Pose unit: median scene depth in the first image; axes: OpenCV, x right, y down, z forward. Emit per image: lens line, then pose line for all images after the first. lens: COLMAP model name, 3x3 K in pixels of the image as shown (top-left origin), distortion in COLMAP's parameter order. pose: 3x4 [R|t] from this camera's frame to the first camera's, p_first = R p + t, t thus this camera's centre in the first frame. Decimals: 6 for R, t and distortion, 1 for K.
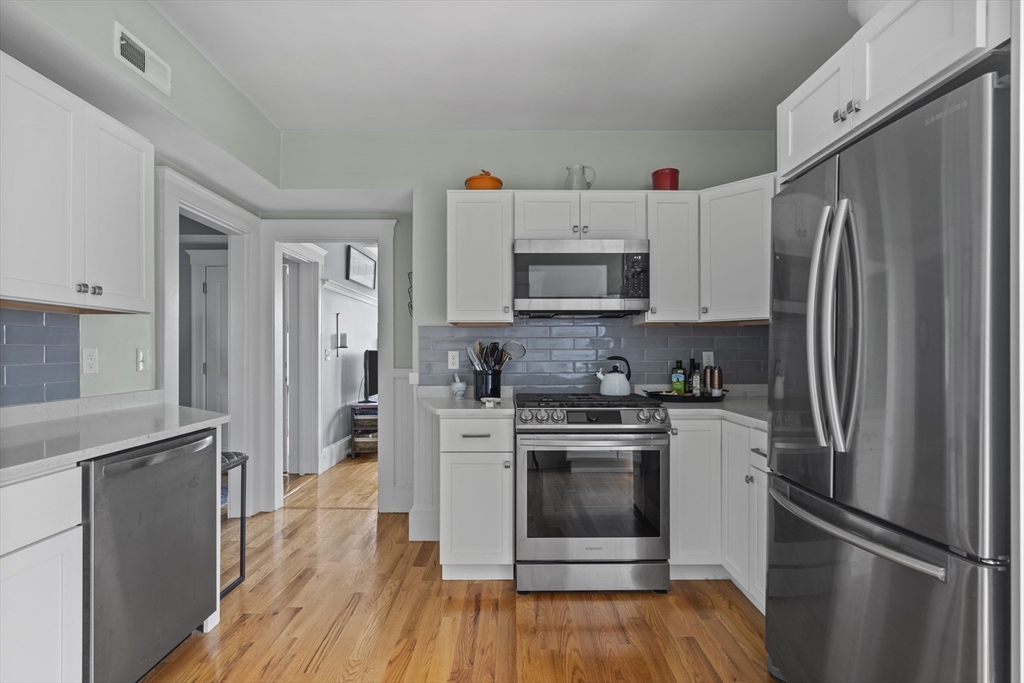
lens RADIAL K [[482.8, 0, 513.5], [0, 482.8, 349.9], [0, 0, 1]] dist [0.005651, -0.000096]
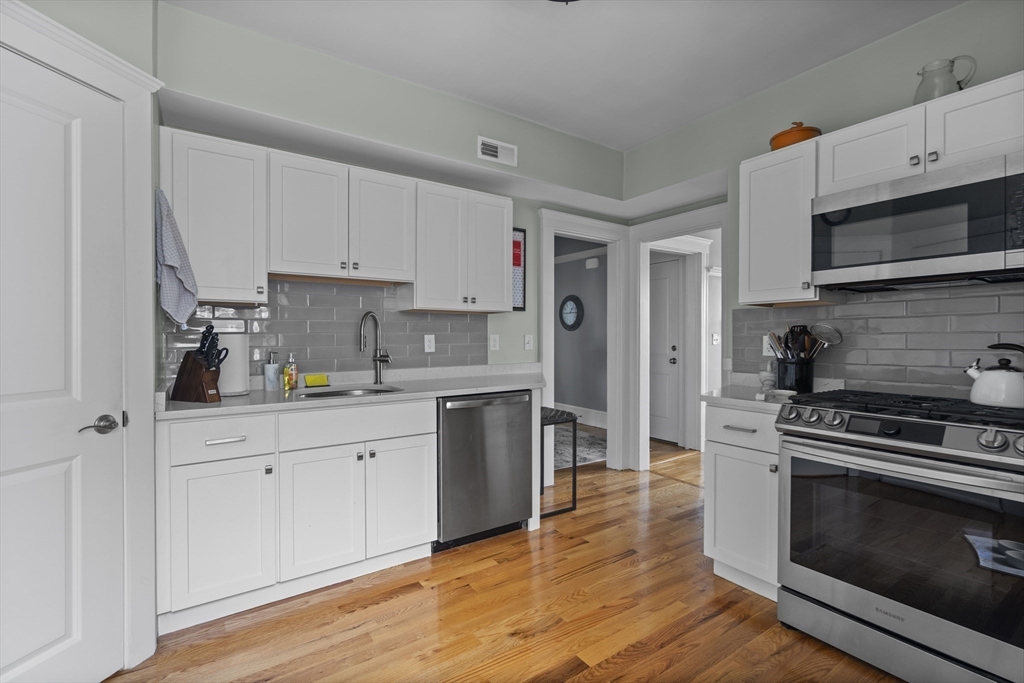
lens RADIAL K [[482.8, 0, 533.8], [0, 482.8, 337.5], [0, 0, 1]] dist [0.005651, -0.000096]
pose [[0.557372, 0.000964, -0.830262, 0.463011], [0.004792, 0.999979, 0.004378, -0.000336], [0.830249, -0.006419, 0.557356, 0.172351]]
